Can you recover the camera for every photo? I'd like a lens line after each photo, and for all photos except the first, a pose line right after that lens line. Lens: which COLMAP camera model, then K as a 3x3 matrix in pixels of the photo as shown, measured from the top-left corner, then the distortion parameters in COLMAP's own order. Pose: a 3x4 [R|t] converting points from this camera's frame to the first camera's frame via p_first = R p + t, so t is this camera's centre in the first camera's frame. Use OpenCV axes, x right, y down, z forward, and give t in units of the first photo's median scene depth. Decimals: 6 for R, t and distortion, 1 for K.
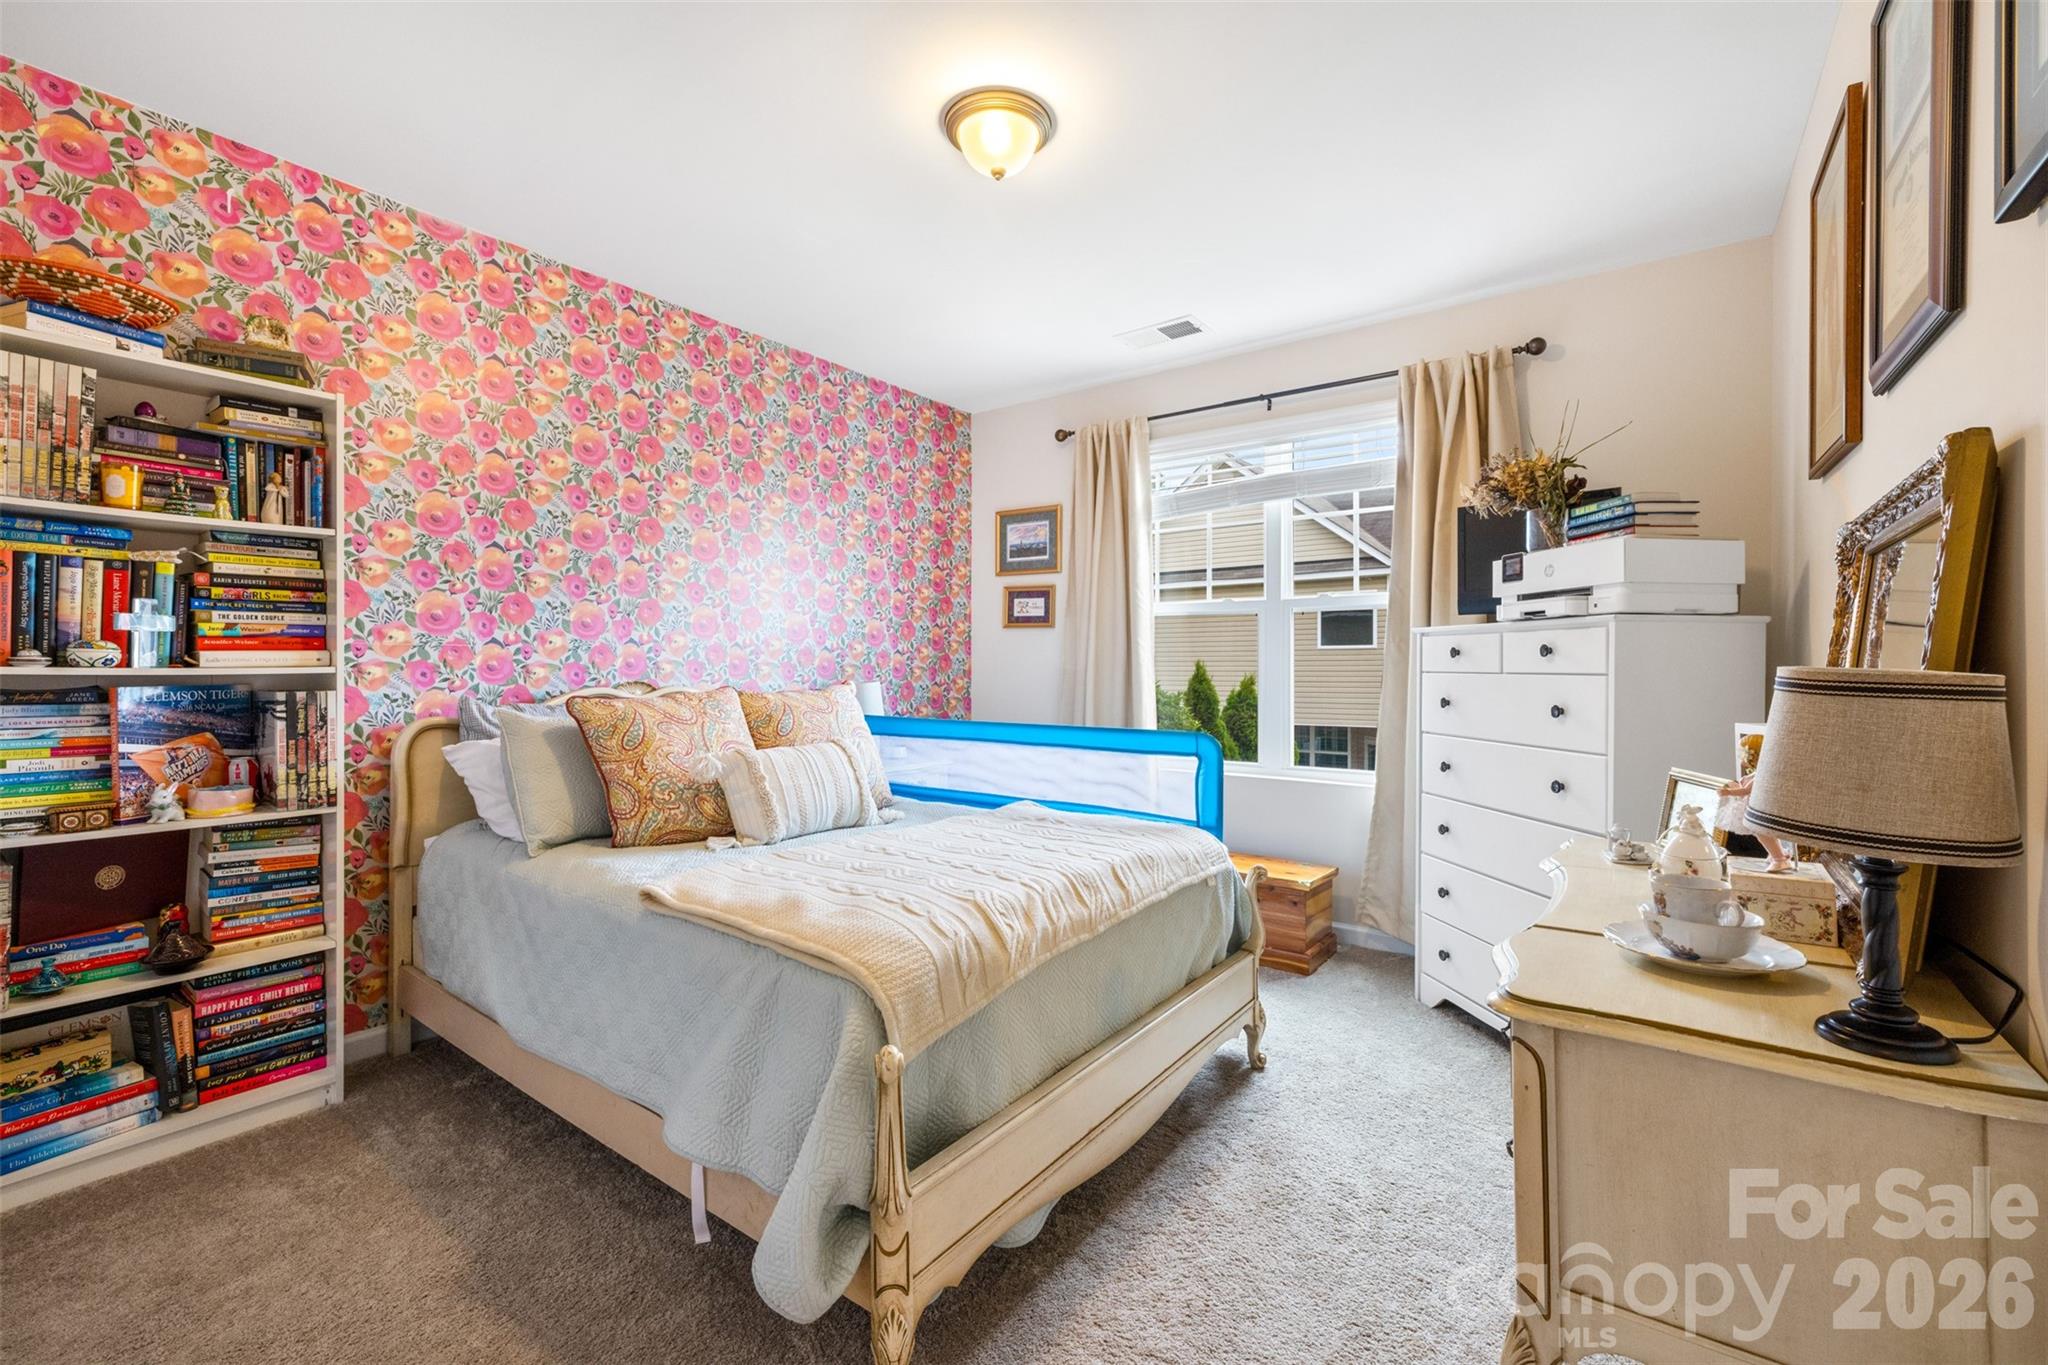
lens RADIAL K [[858.8, 0, 1027.1], [0, 858.8, 669.1], [0, 0, 1]] dist [-0.001782, -0.000133]
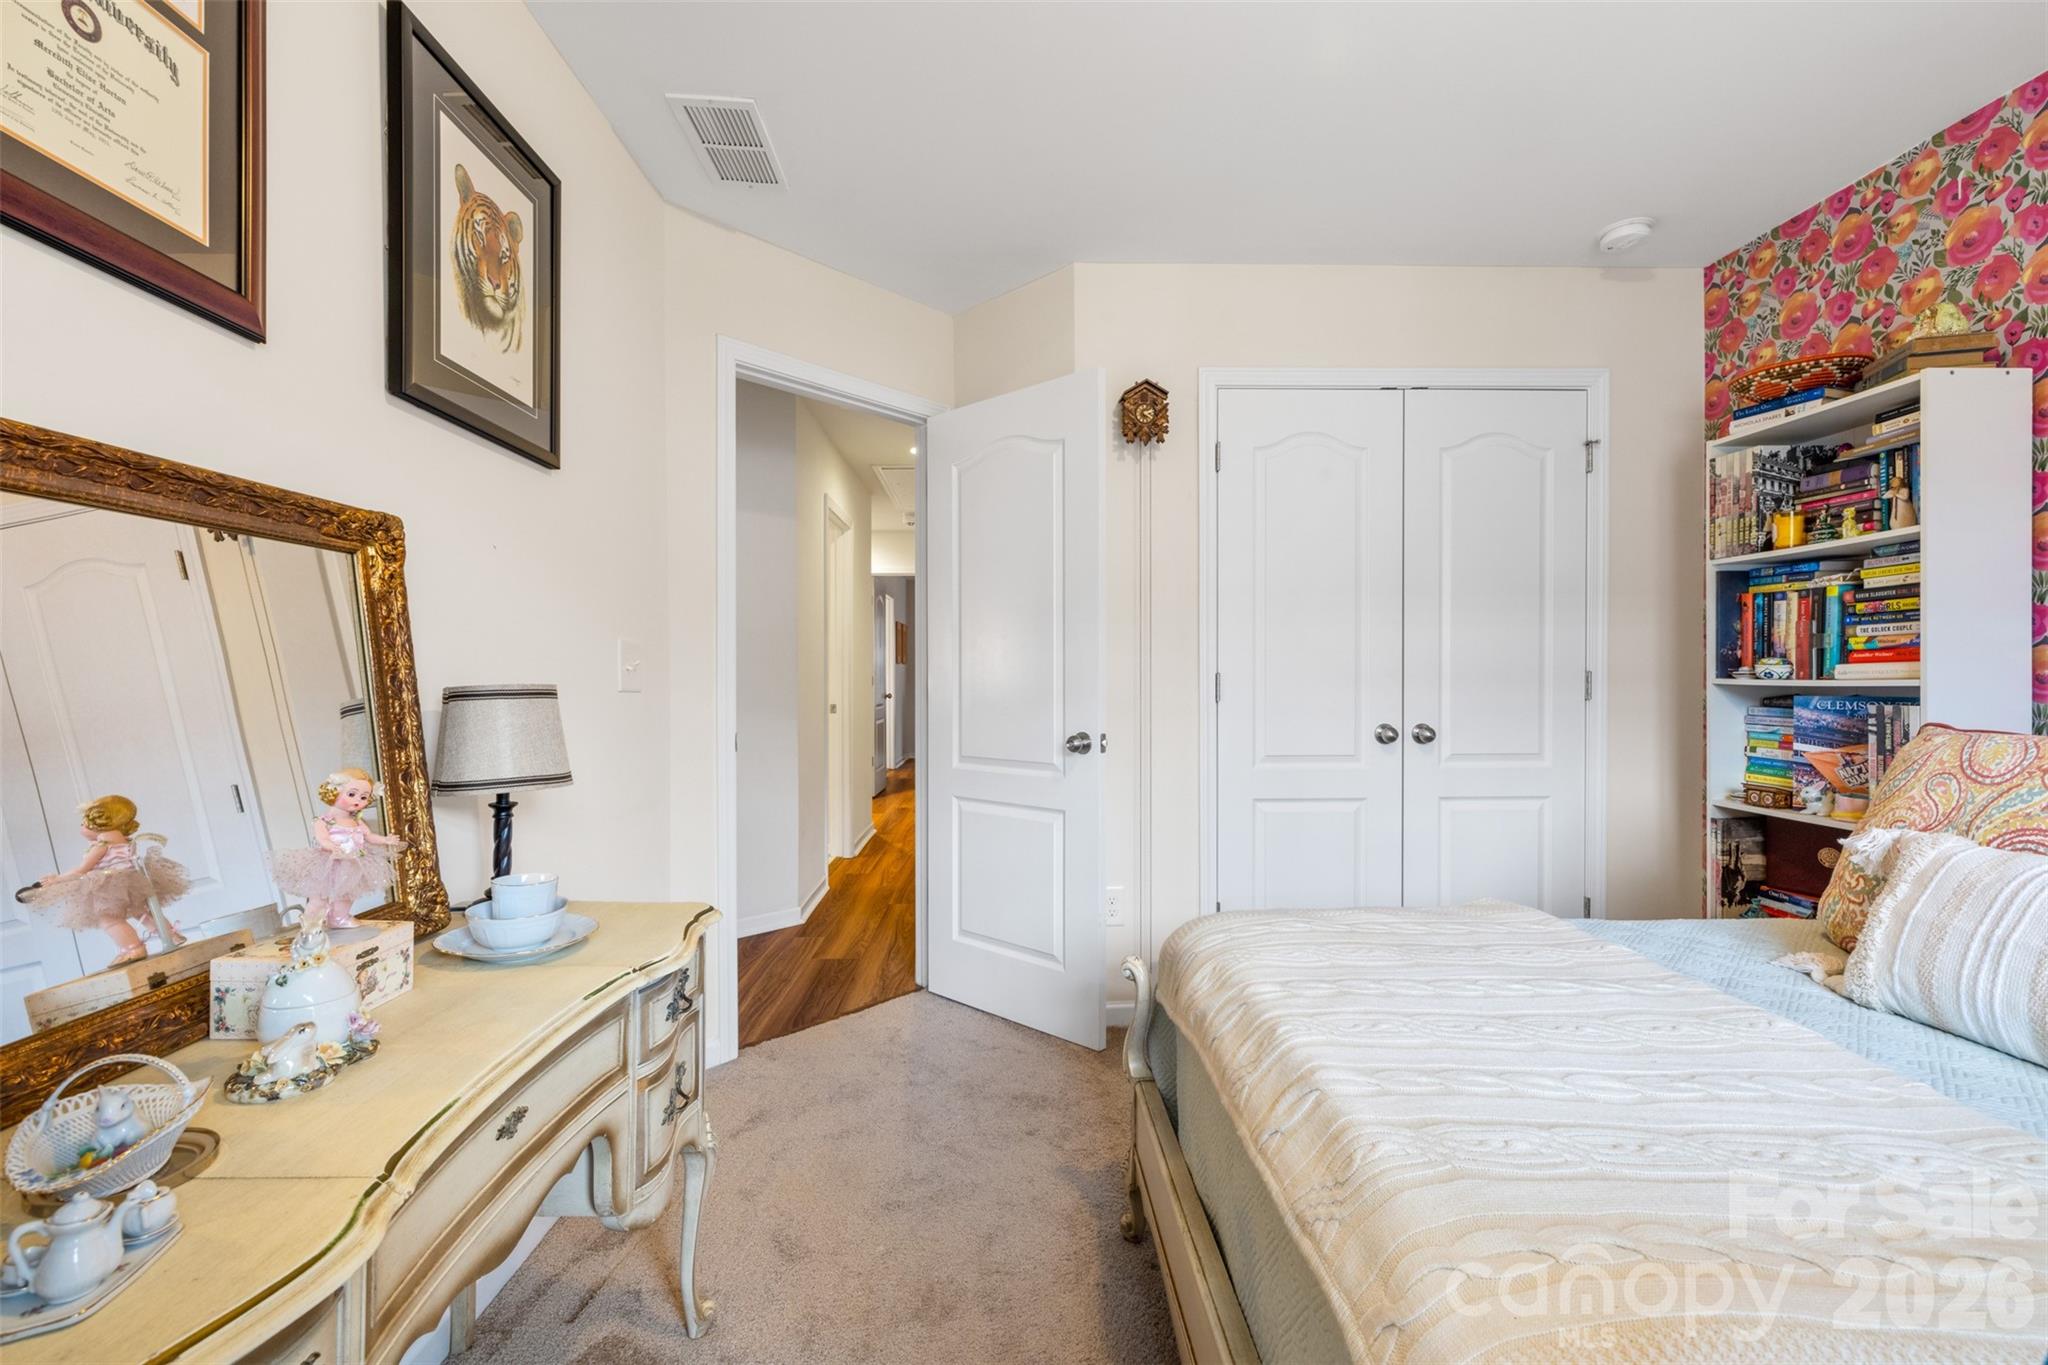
lens RADIAL K [[858.8, 0, 1021.5], [0, 858.8, 678.6], [0, 0, 1]] dist [-0.001782, -0.000133]
pose [[-0.798376, 0.002933, -0.602152, 0.516080], [-0.000186, 0.999987, 0.005118, -0.008510], [0.602159, 0.004199, -0.798365, 1.256853]]
